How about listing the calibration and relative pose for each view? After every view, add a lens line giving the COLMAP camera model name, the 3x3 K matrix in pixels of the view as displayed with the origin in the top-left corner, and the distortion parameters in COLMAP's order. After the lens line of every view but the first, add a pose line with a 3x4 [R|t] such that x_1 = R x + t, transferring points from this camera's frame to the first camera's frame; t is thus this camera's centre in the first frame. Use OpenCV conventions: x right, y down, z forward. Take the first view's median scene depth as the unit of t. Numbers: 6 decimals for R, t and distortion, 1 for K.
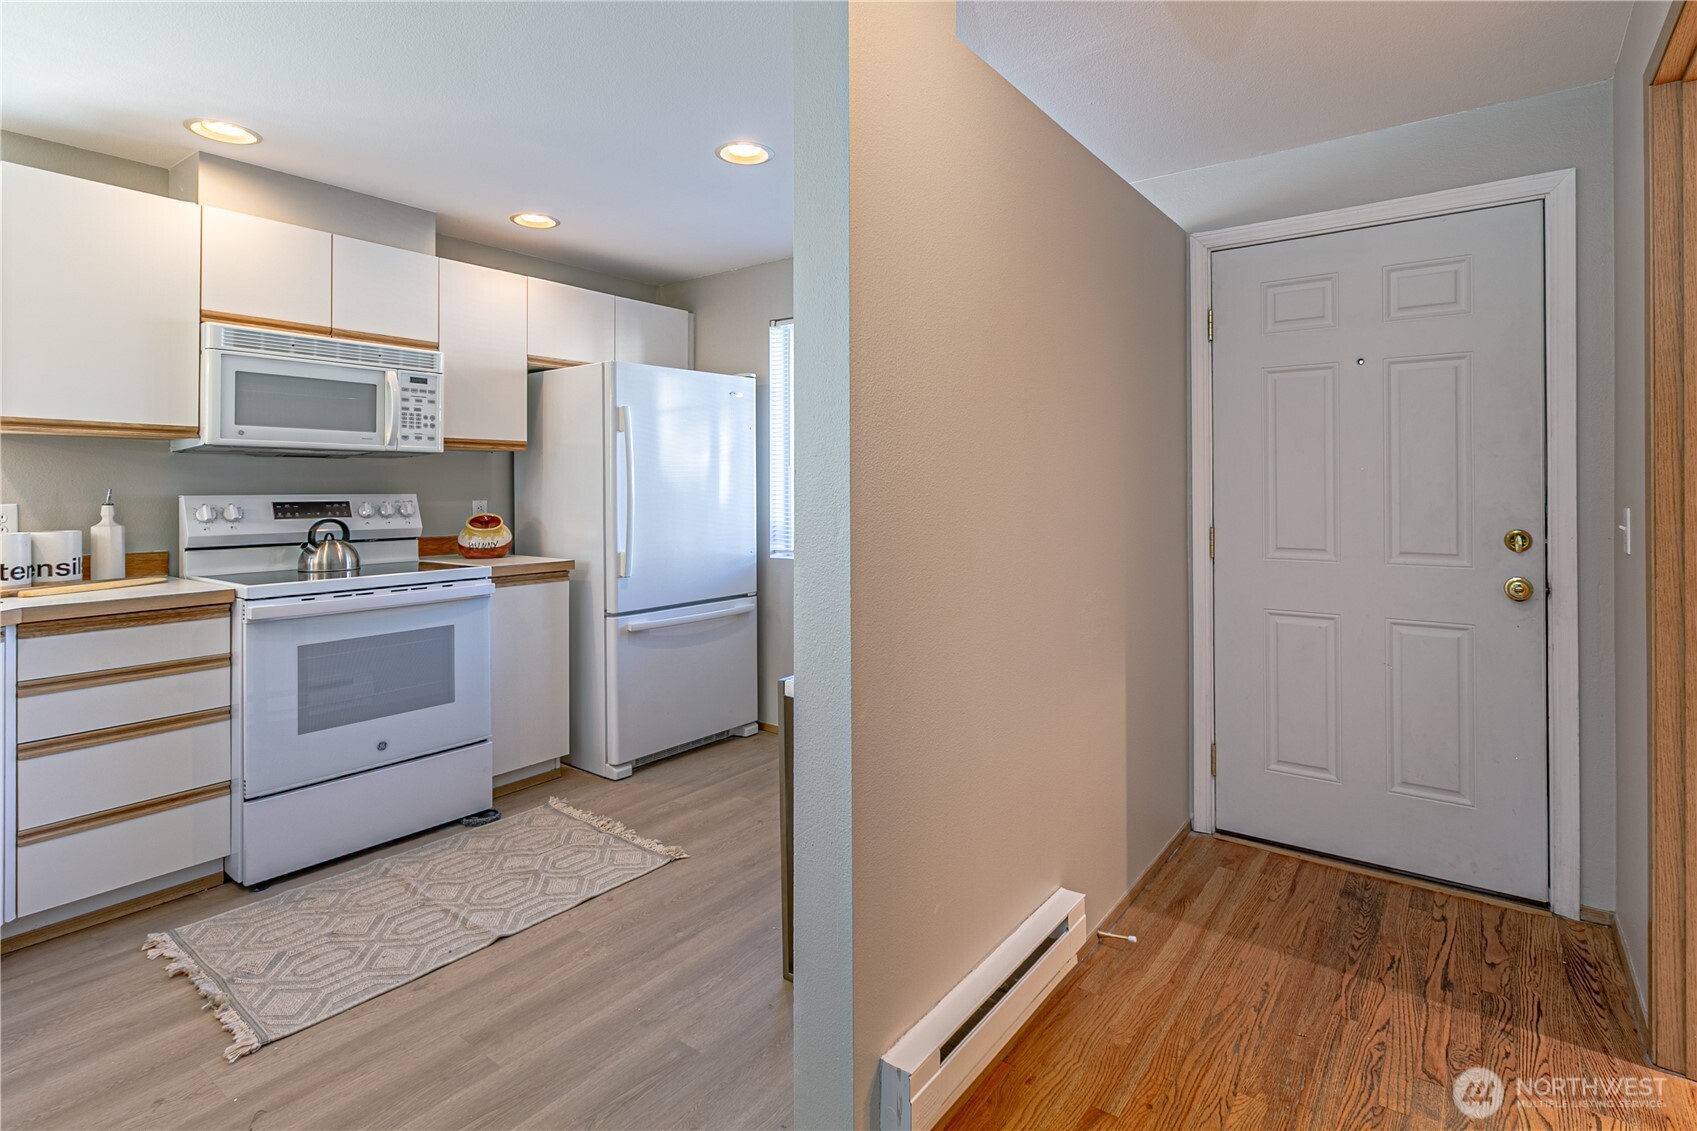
lens RADIAL K [[830.4, 0, 888.1], [0, 830.4, 481.9], [0, 0, 1]] dist [0.003140, -0.001323]
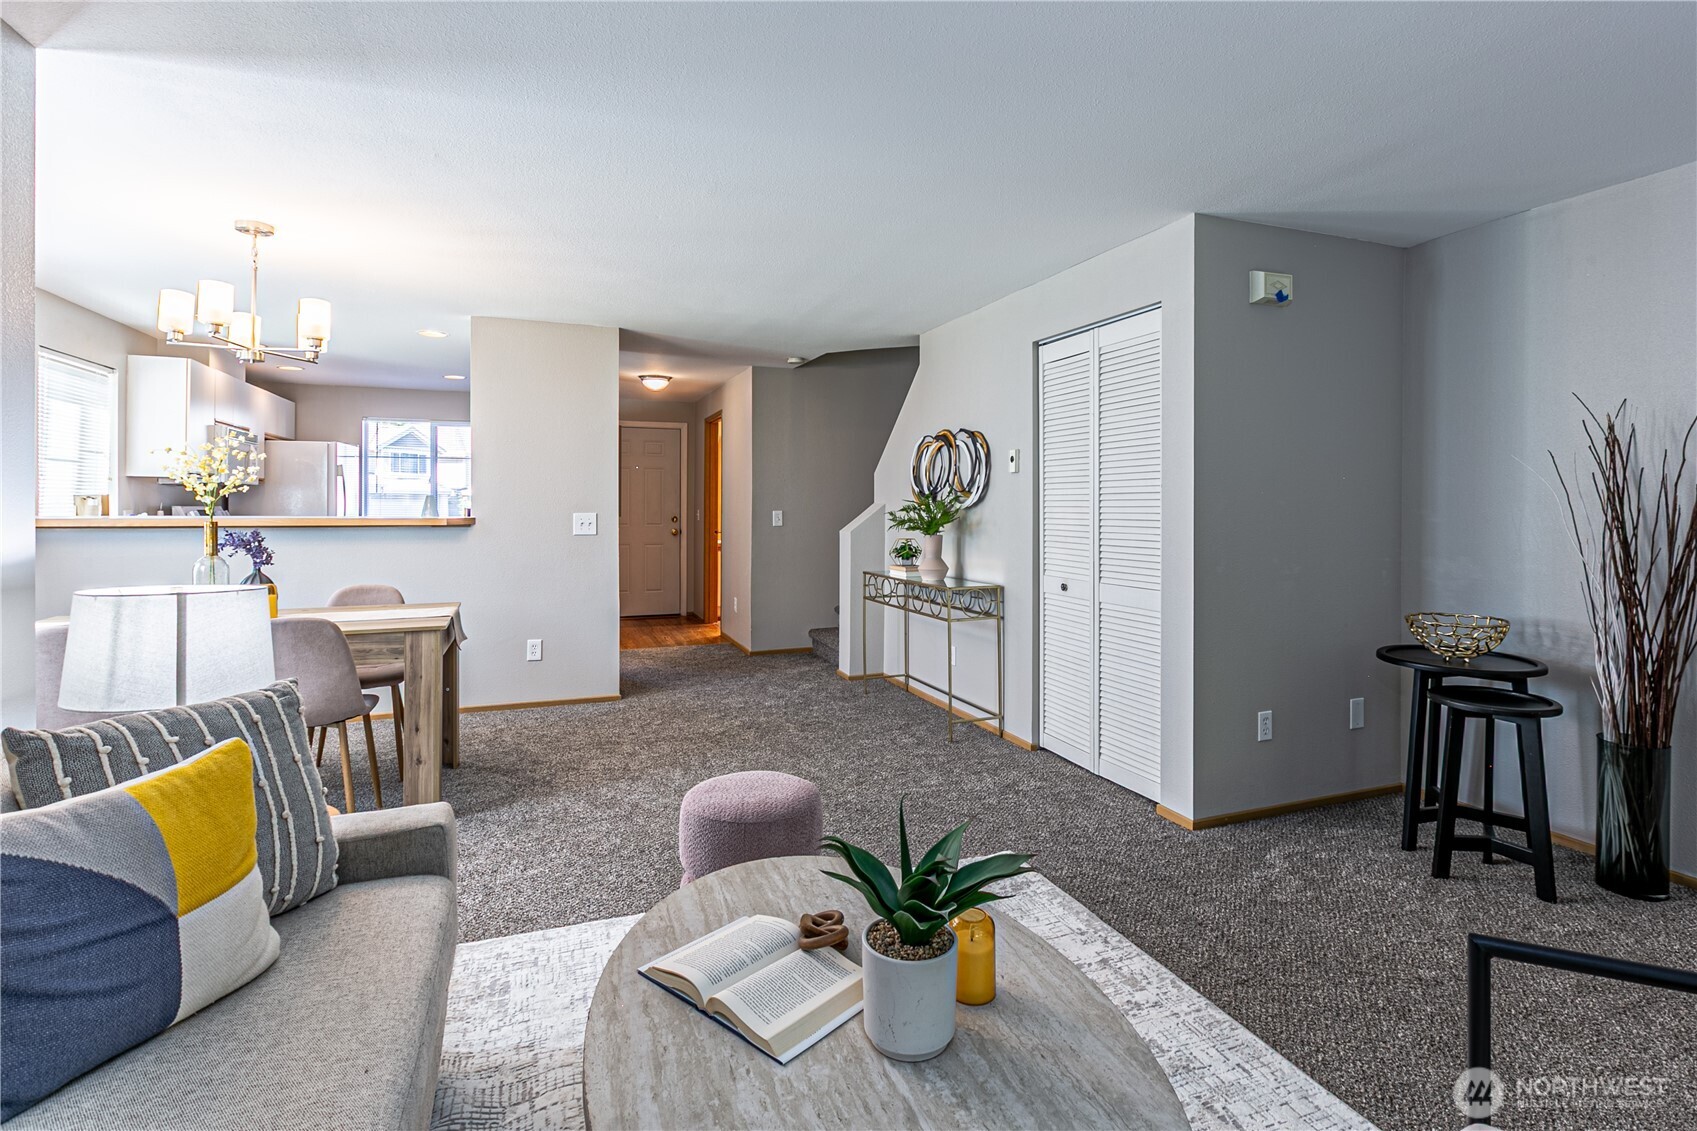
lens RADIAL K [[822.1, 0, 855.0], [0, 822.1, 507.9], [0, 0, 1]] dist [-0.001441, -0.000186]
pose [[0.548131, 0.001816, 0.836391, -1.599075], [-0.008173, 0.999962, 0.003185, 0.001001], [-0.836353, -0.008582, 0.548125, -1.443728]]
